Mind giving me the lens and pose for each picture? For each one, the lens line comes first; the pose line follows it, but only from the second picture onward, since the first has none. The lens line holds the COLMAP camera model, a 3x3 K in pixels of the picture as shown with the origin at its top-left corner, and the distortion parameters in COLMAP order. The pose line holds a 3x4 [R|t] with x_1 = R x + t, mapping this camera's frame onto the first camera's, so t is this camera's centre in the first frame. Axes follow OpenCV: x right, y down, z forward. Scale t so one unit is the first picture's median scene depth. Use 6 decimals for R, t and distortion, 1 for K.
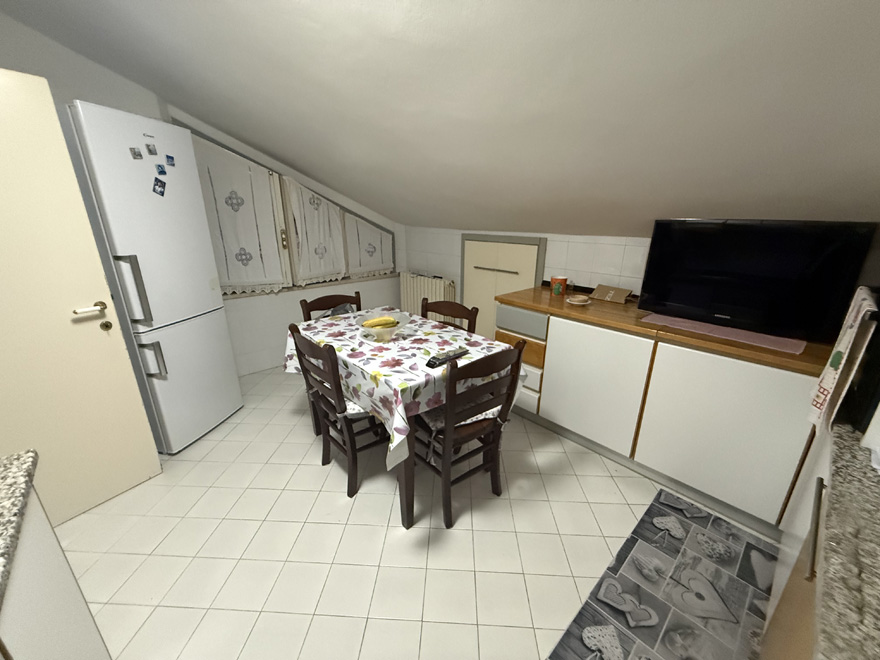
lens RADIAL K [[354.9, 0, 442.3], [0, 354.9, 329.8], [0, 0, 1]] dist [-0.000345, 0.000186]
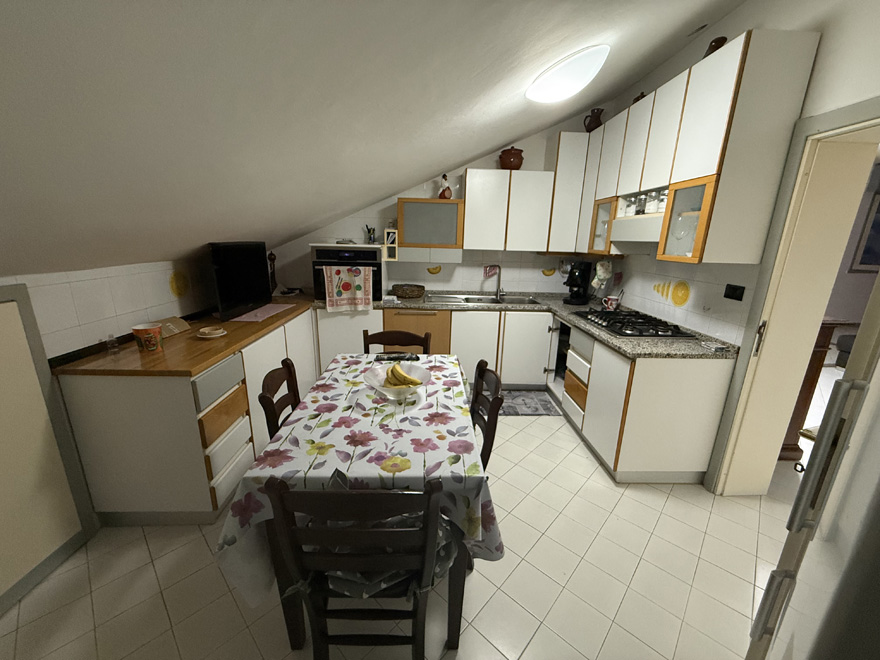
lens RADIAL K [[354.9, 0, 440.0], [0, 354.9, 332.7], [0, 0, 1]] dist [-0.000345, 0.000186]
pose [[-0.758614, -0.189967, 0.623231, -0.772999], [0.178224, 0.859565, 0.478942, -0.513353], [-0.626691, 0.474406, -0.618221, 1.483895]]
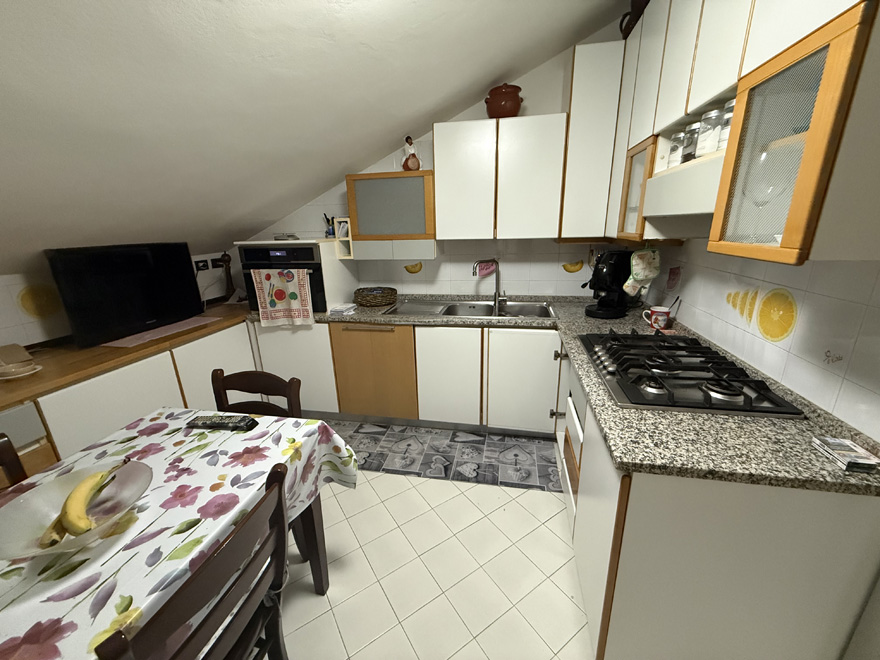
lens RADIAL K [[354.9, 0, 437.9], [0, 354.9, 332.4], [0, 0, 1]] dist [-0.000345, 0.000186]
pose [[-0.587407, -0.223343, 0.777863, -0.751040], [0.277215, 0.847489, 0.452674, -0.286651], [-0.760332, 0.481539, -0.435907, 0.802297]]
